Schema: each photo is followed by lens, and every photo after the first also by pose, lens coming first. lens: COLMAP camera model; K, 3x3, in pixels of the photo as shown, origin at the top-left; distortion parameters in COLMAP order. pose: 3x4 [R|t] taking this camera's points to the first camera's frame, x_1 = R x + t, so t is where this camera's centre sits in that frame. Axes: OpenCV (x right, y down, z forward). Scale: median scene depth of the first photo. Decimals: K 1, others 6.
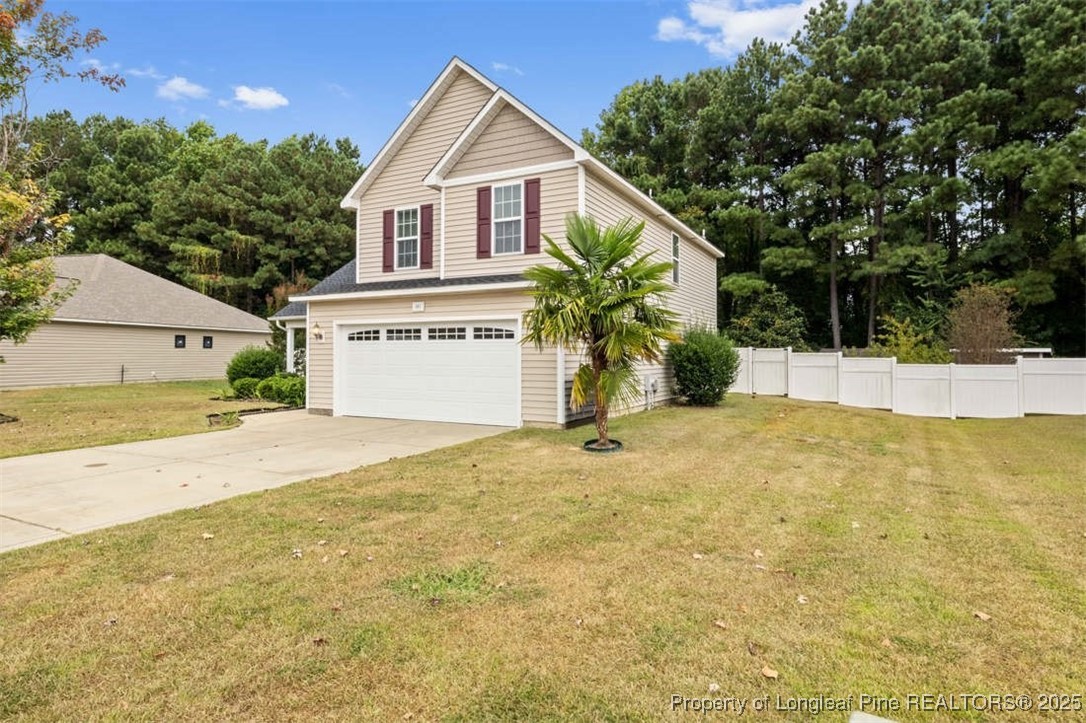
lens RADIAL K [[595.9, 0, 548.8], [0, 595.9, 352.7], [0, 0, 1]] dist [-0.002658, 0.004753]
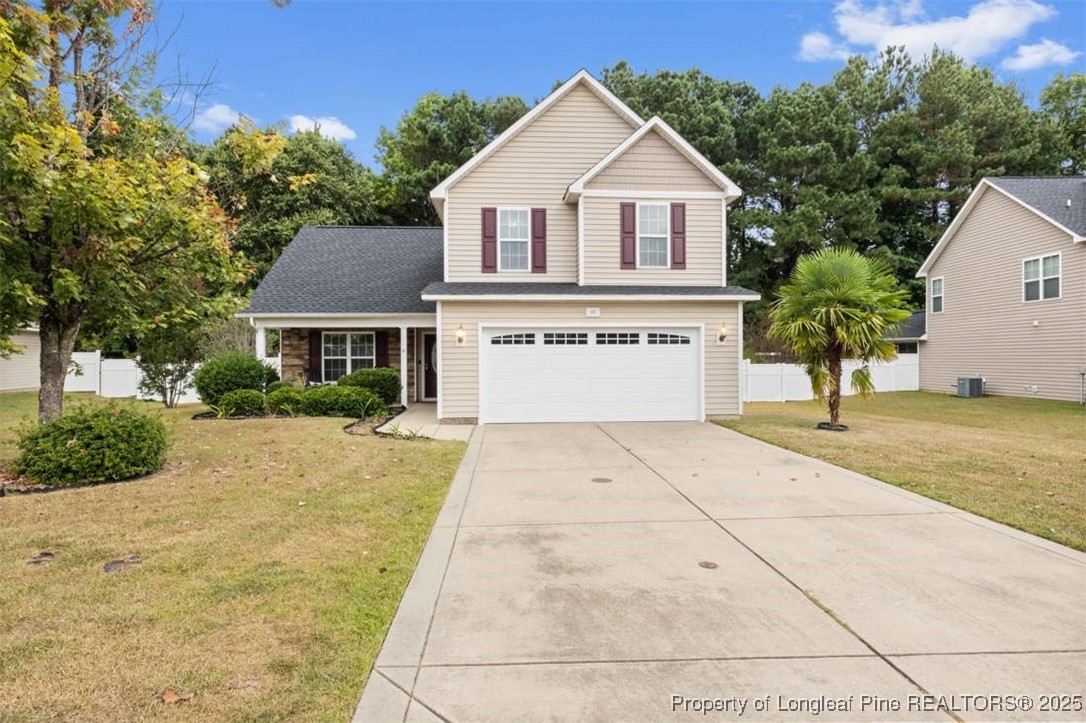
lens RADIAL K [[595.9, 0, 549.9], [0, 595.9, 366.1], [0, 0, 1]] dist [-0.002658, 0.004753]
pose [[0.851407, -0.007455, 0.524453, -0.766040], [0.003072, 0.999953, 0.009227, 0.006115], [-0.524497, -0.006245, 0.851389, 0.151645]]
